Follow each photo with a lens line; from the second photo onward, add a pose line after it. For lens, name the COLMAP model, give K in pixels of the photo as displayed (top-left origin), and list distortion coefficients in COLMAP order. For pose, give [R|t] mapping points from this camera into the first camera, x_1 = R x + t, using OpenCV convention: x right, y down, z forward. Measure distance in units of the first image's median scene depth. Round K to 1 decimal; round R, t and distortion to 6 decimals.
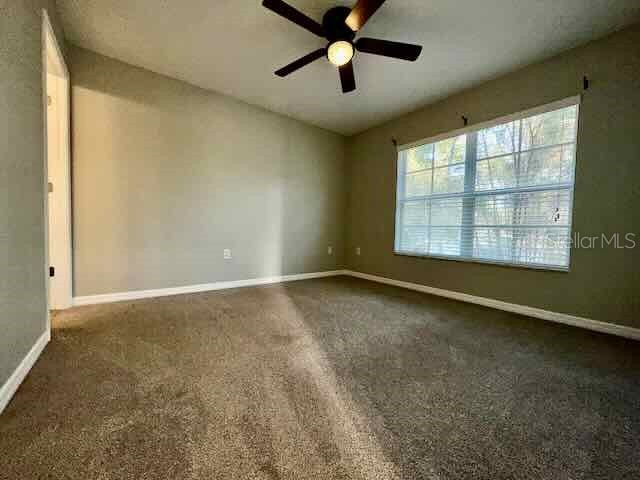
lens RADIAL K [[256.9, 0, 318.2], [0, 256.9, 241.4], [0, 0, 1]] dist [-0.001401, 0.000302]
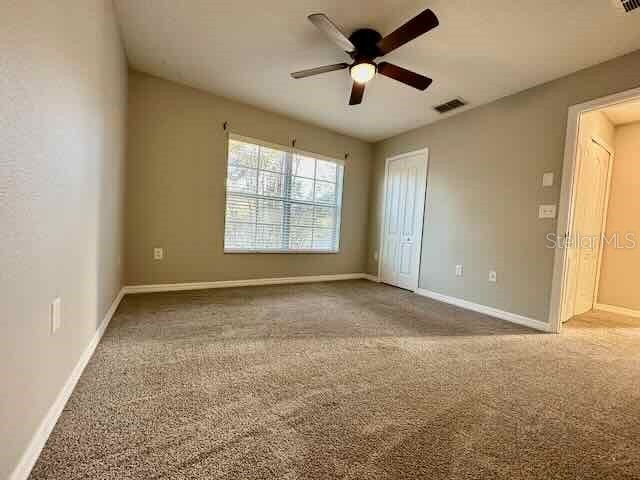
lens RADIAL K [[256.9, 0, 318.2], [0, 256.9, 241.4], [0, 0, 1]] dist [-0.001401, 0.000302]
pose [[0.083269, -0.056926, 0.994900, -0.666630], [-0.009944, 0.998270, 0.057951, -0.053925], [-0.996477, -0.014719, 0.082559, 0.713602]]
